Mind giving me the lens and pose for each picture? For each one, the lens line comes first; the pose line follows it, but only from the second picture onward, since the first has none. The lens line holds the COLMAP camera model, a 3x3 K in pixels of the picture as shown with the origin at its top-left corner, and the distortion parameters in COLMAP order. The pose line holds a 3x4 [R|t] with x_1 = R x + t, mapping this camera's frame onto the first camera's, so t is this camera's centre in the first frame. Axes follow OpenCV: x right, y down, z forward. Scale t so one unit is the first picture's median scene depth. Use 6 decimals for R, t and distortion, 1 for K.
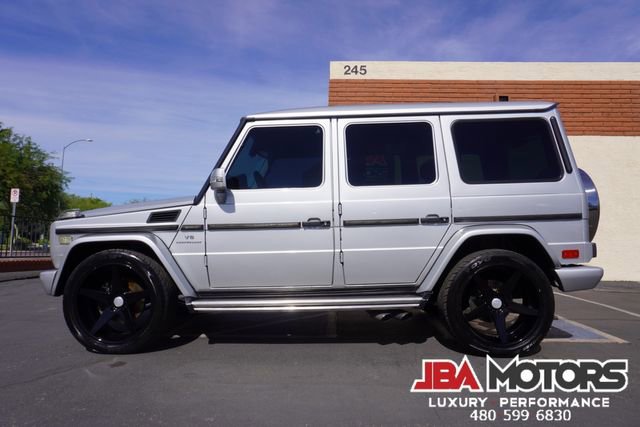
lens RADIAL K [[424.5, 0, 318.6], [0, 424.5, 211.6], [0, 0, 1]] dist [-0.035900, 0.017578]
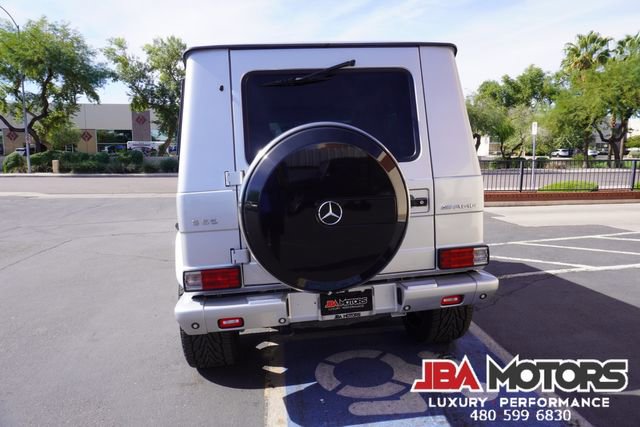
lens RADIAL K [[424.5, 0, 317.6], [0, 424.5, 210.8], [0, 0, 1]] dist [-0.035900, 0.017578]
pose [[0.156635, 0.111190, -0.981378, 1.253276], [0.093650, 0.987494, 0.126831, -0.074246], [0.983207, -0.111773, 0.144263, 1.060124]]
